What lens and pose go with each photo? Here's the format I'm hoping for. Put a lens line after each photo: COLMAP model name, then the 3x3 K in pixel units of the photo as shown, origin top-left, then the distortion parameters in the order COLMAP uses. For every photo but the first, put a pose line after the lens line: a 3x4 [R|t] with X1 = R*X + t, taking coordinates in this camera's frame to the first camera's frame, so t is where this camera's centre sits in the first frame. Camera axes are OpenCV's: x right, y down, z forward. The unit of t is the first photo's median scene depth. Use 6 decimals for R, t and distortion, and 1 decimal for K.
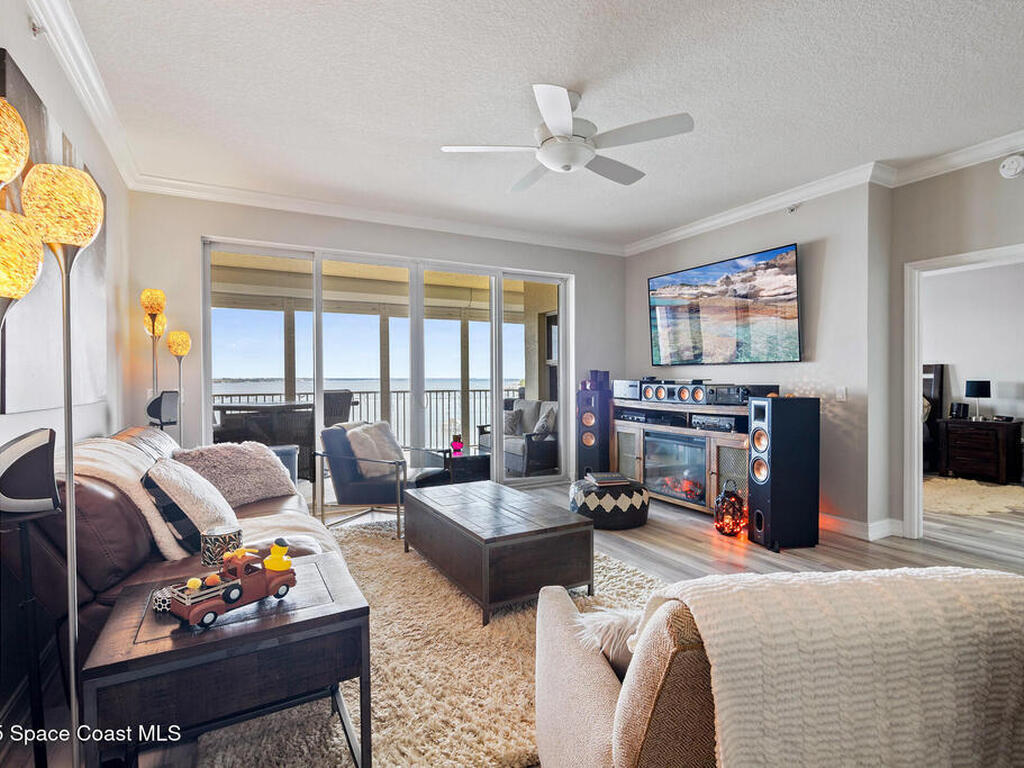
lens RADIAL K [[489.4, 0, 512.0], [0, 489.4, 384.0], [0, 0, 1]] dist [0.000614, 0.000031]
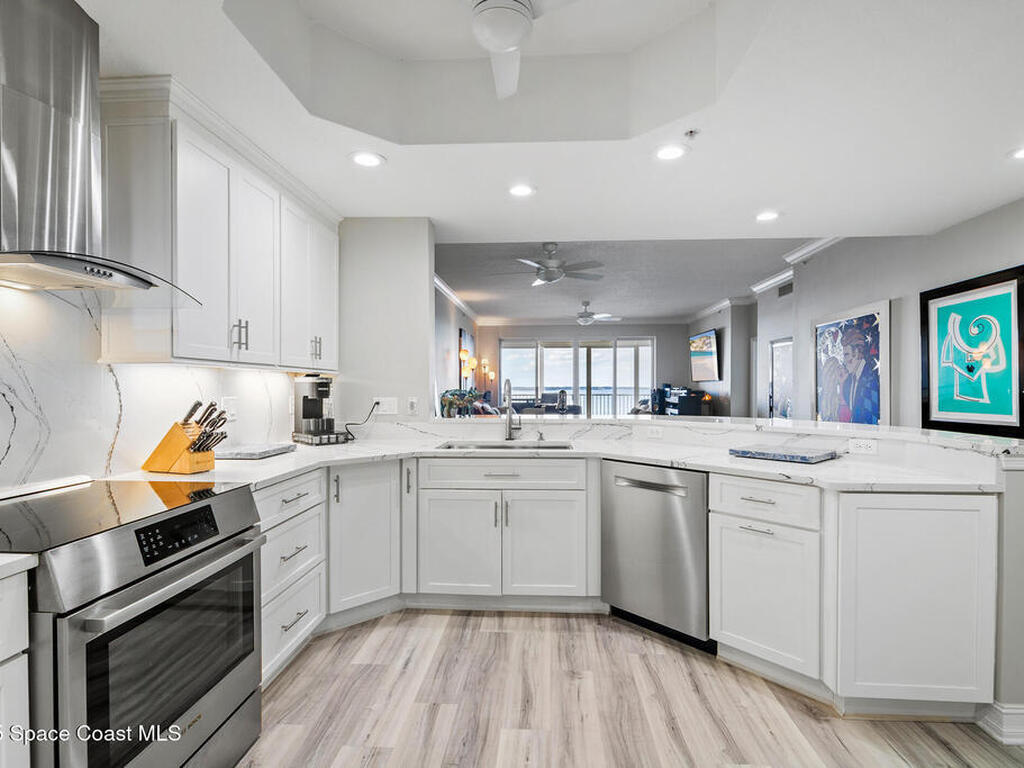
lens RADIAL K [[525.4, 0, 515.4], [0, 525.4, 392.7], [0, 0, 1]] dist [0.004508, -0.001346]
pose [[0.835221, 0.011236, -0.549800, 0.714456], [-0.009904, 0.999936, 0.005389, -0.001231], [0.549826, 0.000944, 0.835279, -0.945270]]
